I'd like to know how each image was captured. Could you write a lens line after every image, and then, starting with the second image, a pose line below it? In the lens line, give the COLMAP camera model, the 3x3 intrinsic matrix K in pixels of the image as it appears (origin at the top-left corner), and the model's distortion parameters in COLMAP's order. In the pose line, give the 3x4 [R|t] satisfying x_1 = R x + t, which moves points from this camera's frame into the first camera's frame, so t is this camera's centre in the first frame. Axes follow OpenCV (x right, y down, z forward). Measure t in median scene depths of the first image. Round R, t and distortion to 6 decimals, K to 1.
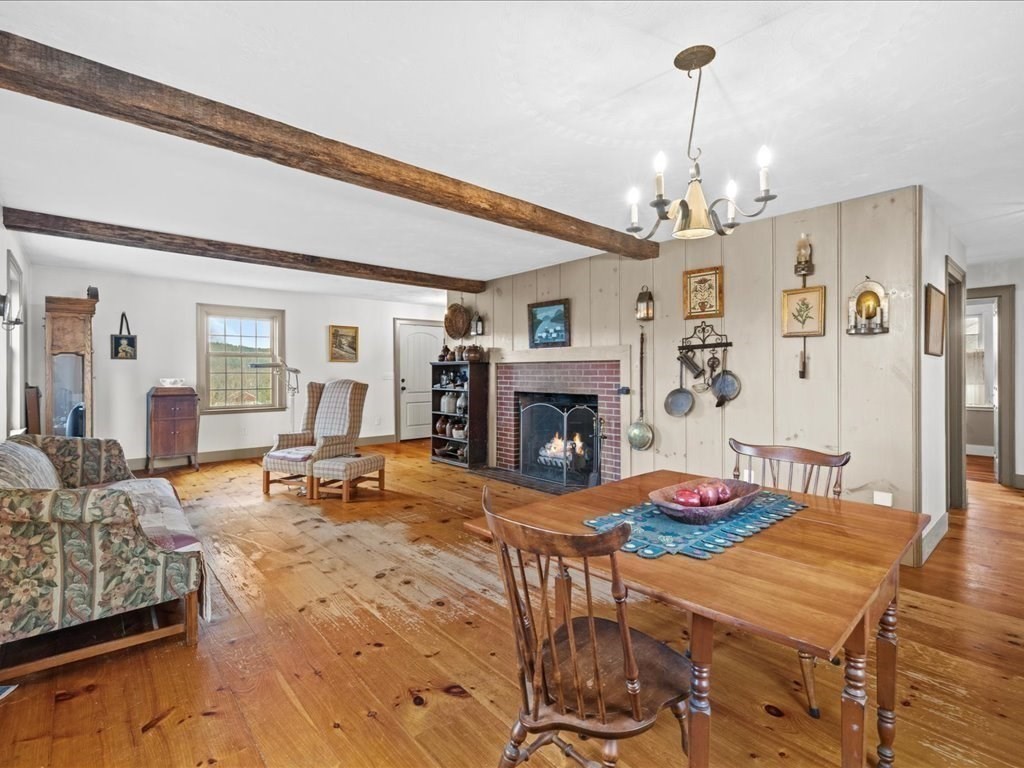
lens RADIAL K [[493.8, 0, 507.7], [0, 493.8, 370.0], [0, 0, 1]] dist [0.011598, -0.000712]
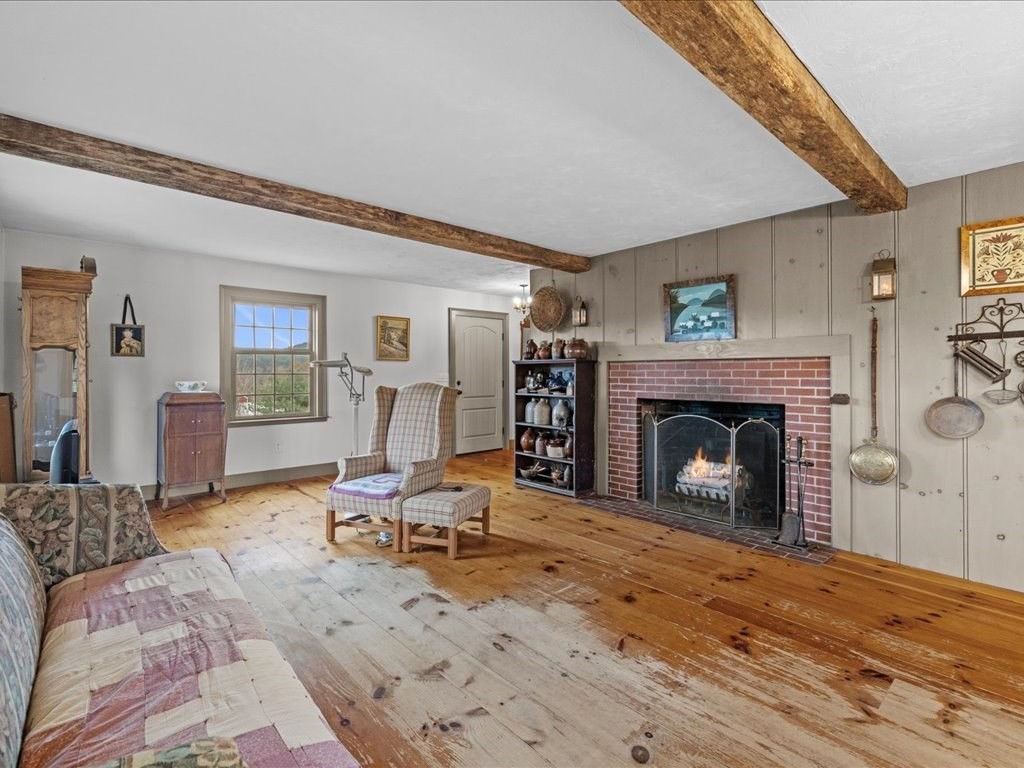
lens RADIAL K [[493.8, 0, 507.7], [0, 493.8, 370.0], [0, 0, 1]] dist [0.011598, -0.000712]
pose [[0.999894, -0.000107, 0.014590, -0.213861], [0.000127, 0.999999, -0.001348, 0.000453], [-0.014590, 0.001350, 0.999893, 0.243696]]
